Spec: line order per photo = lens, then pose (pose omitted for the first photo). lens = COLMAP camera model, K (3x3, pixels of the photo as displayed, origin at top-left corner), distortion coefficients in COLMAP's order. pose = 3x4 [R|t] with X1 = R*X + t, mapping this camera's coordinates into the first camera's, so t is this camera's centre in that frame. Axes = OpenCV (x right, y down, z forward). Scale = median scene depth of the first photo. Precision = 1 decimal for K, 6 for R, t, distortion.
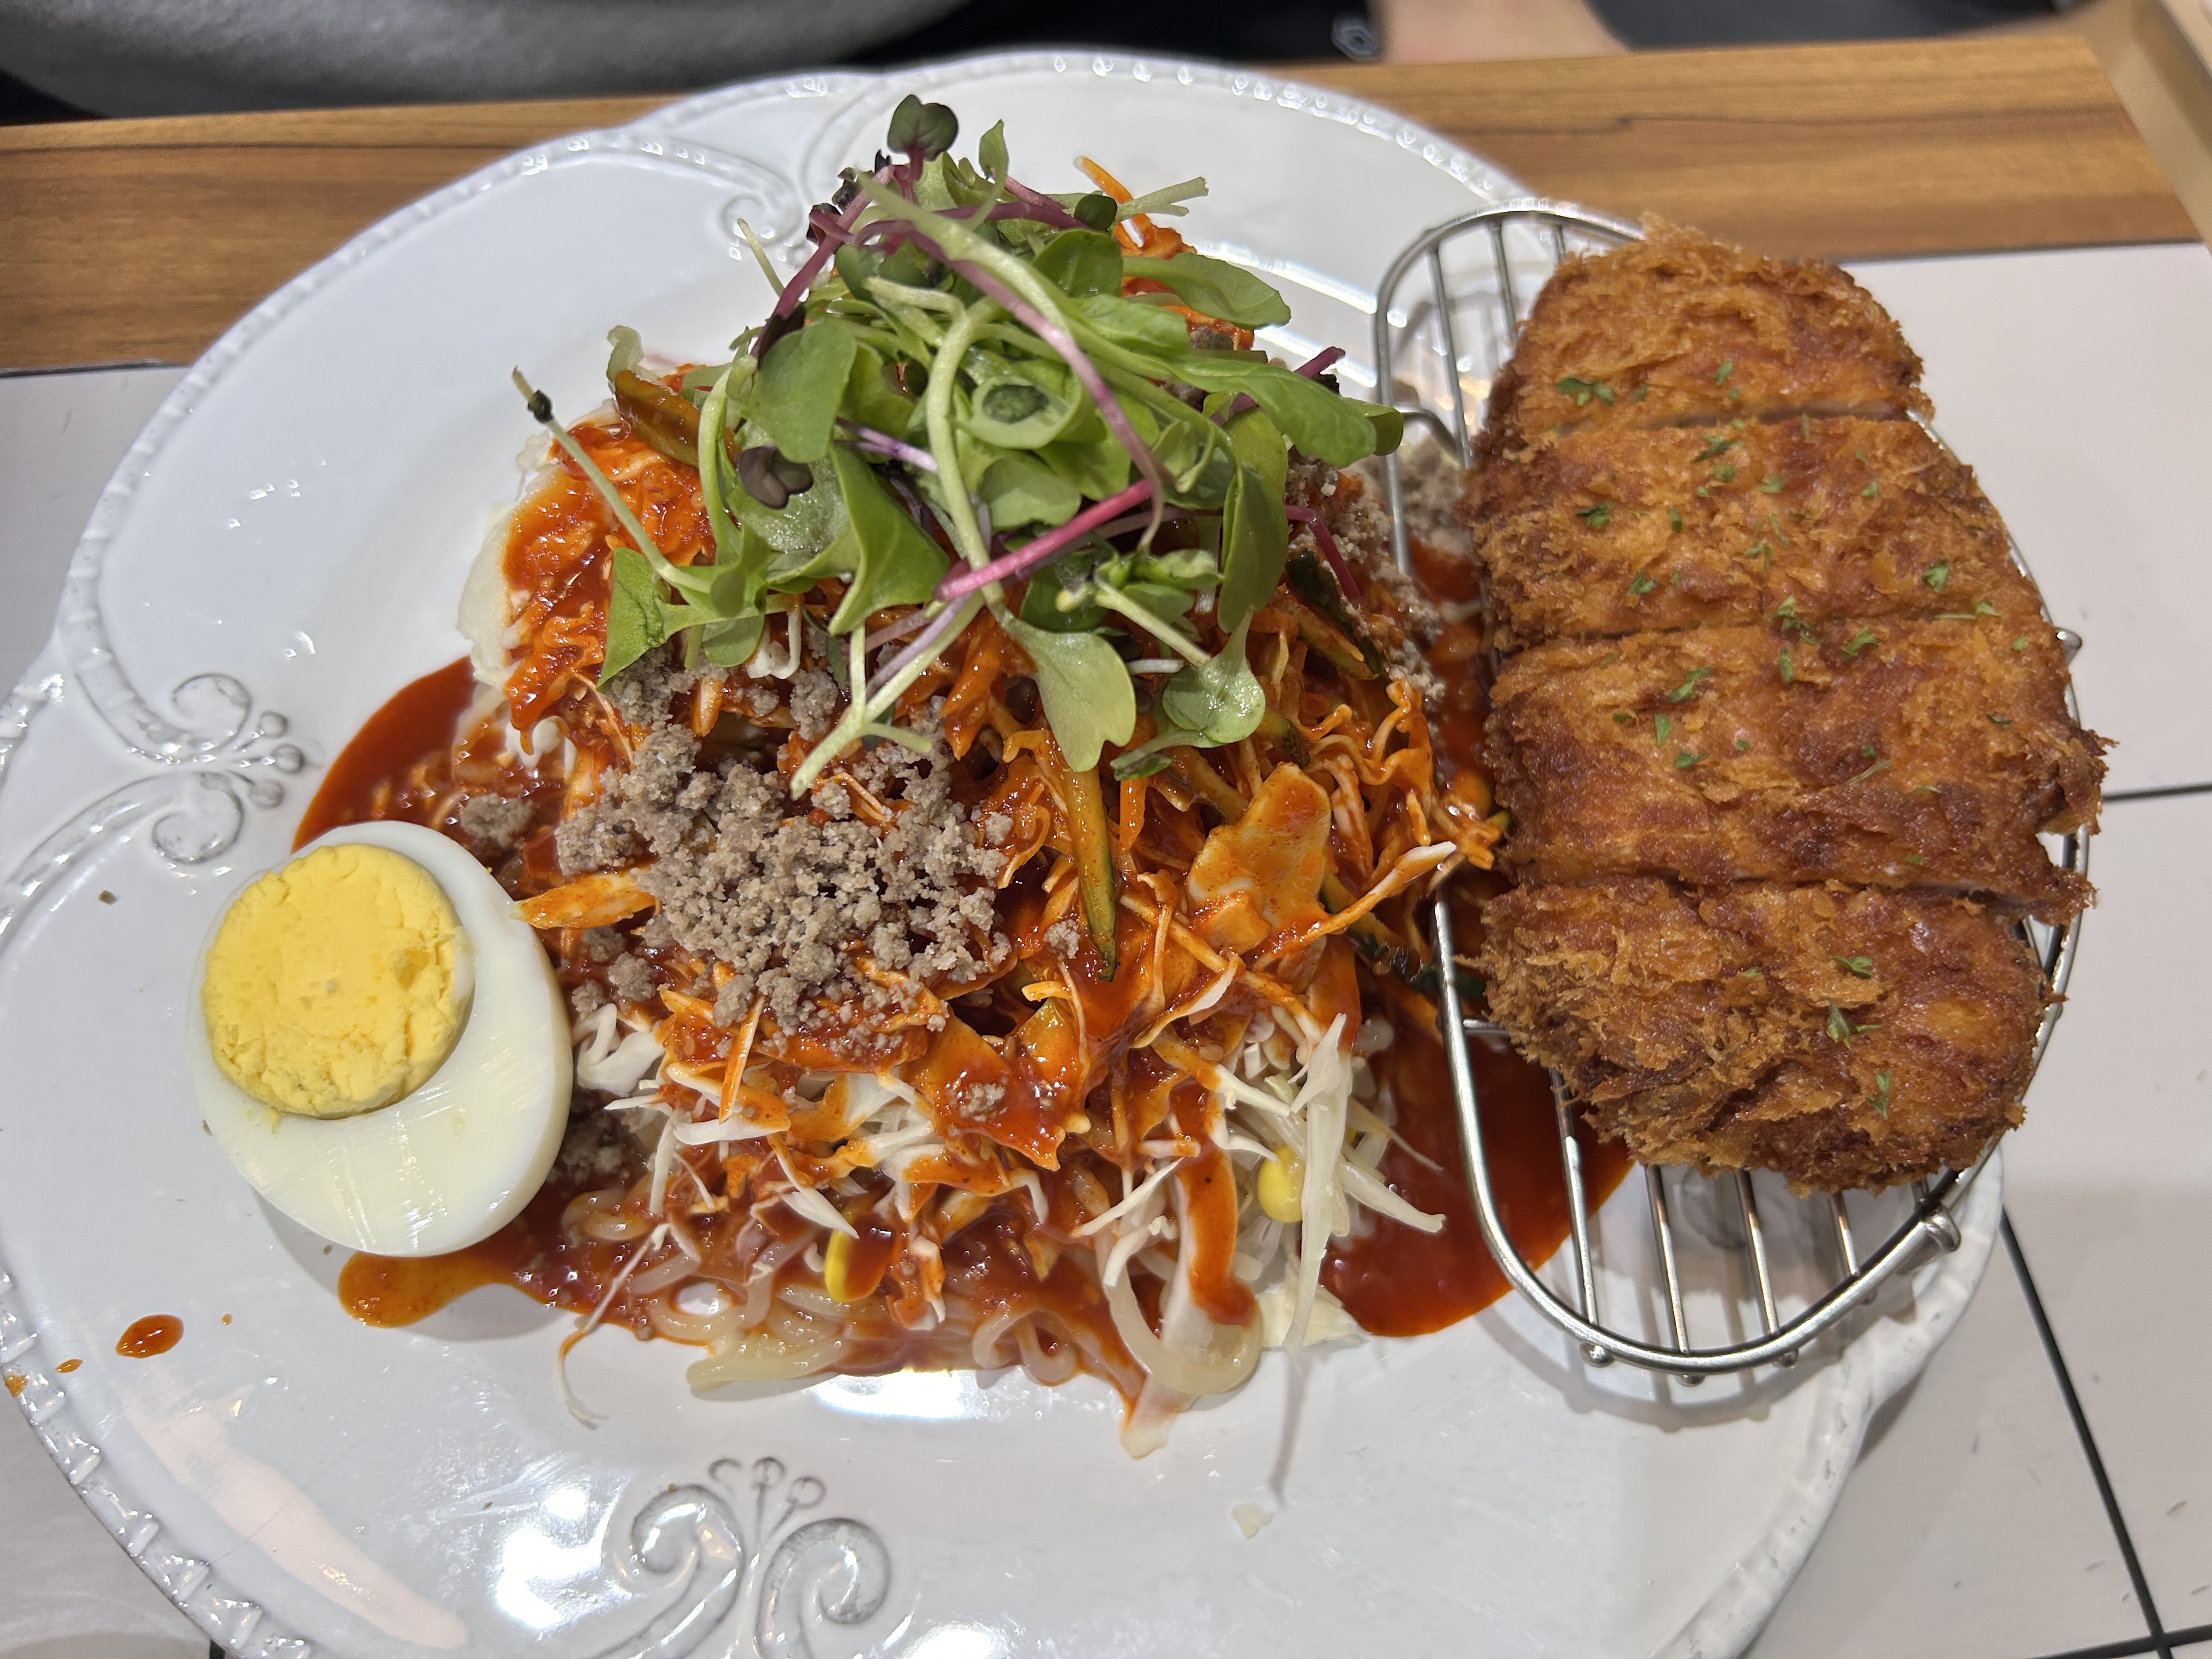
lens RADIAL K [[1802.2, 0, 1105.0], [0, 1802.2, 877.8], [0, 0, 1]] dist [0.081650, -0.333071]
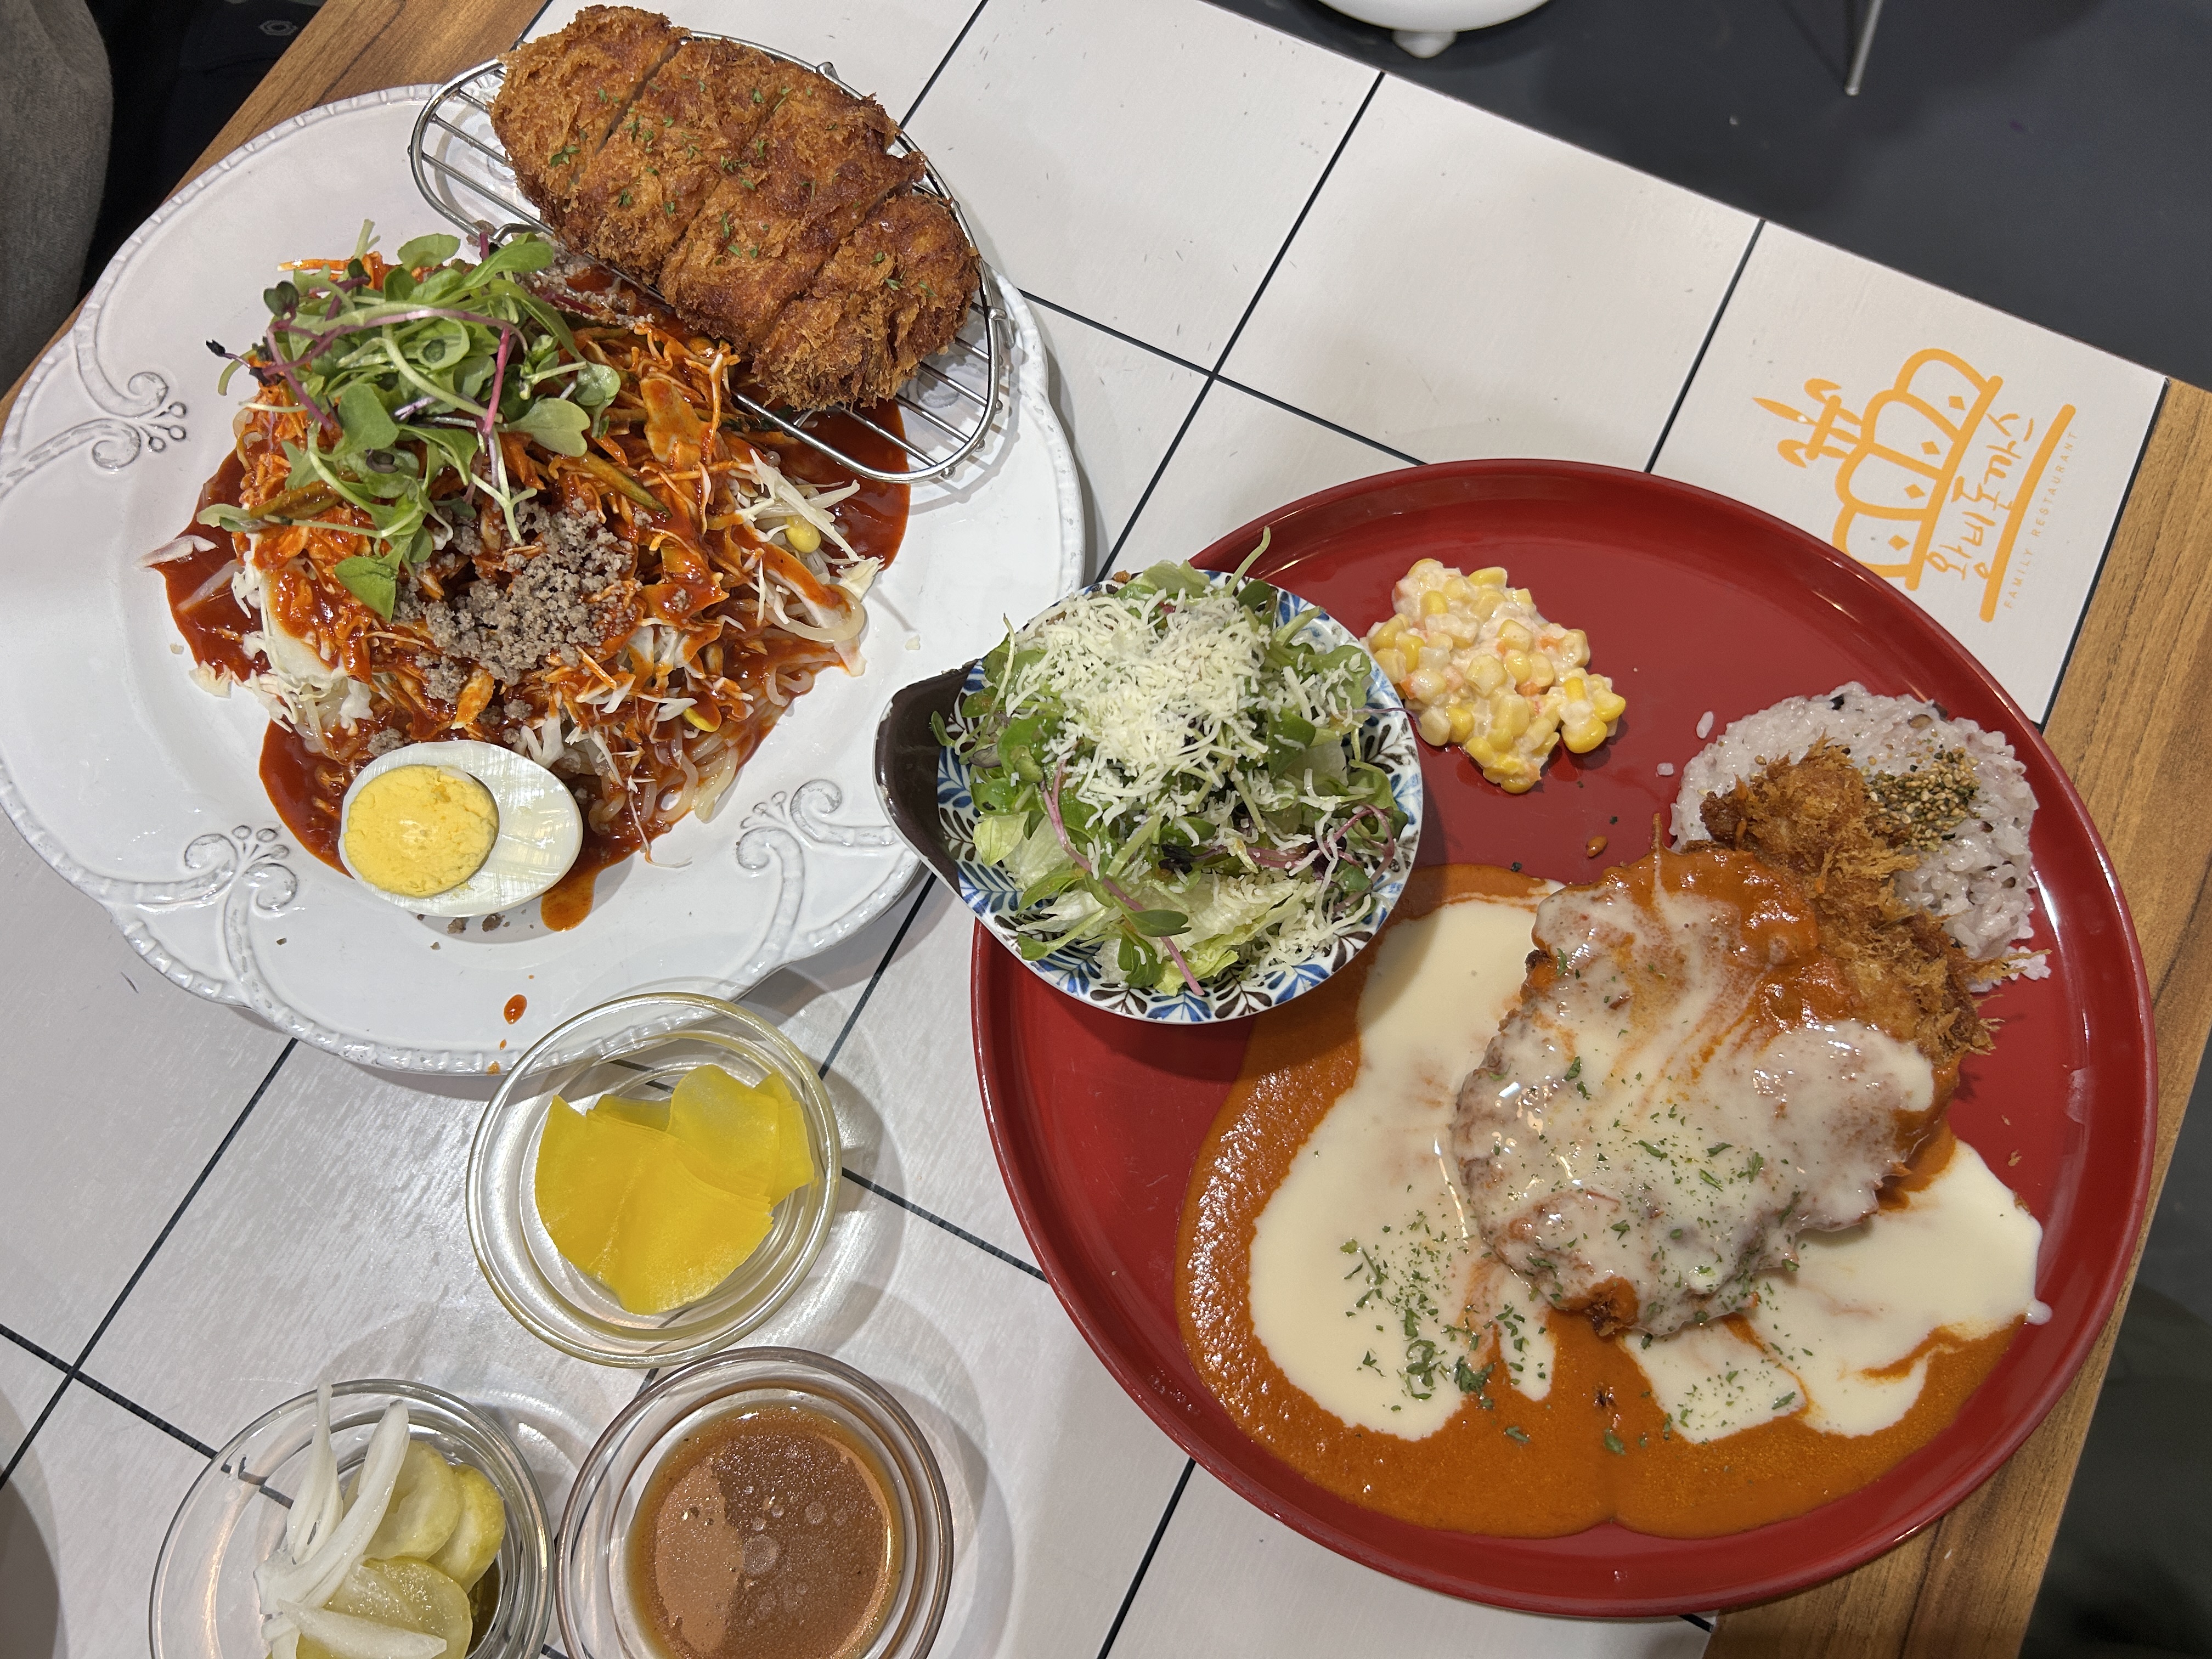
lens RADIAL K [[1671.6, 0, 1106.0], [0, 1671.6, 829.5], [0, 0, 1]] dist [0.079072, -0.141618]
pose [[0.573017, -0.796037, 0.194876, -0.365888], [0.750025, 0.605210, 0.266801, 0.128325], [-0.330325, -0.006720, 0.943843, -1.001691]]
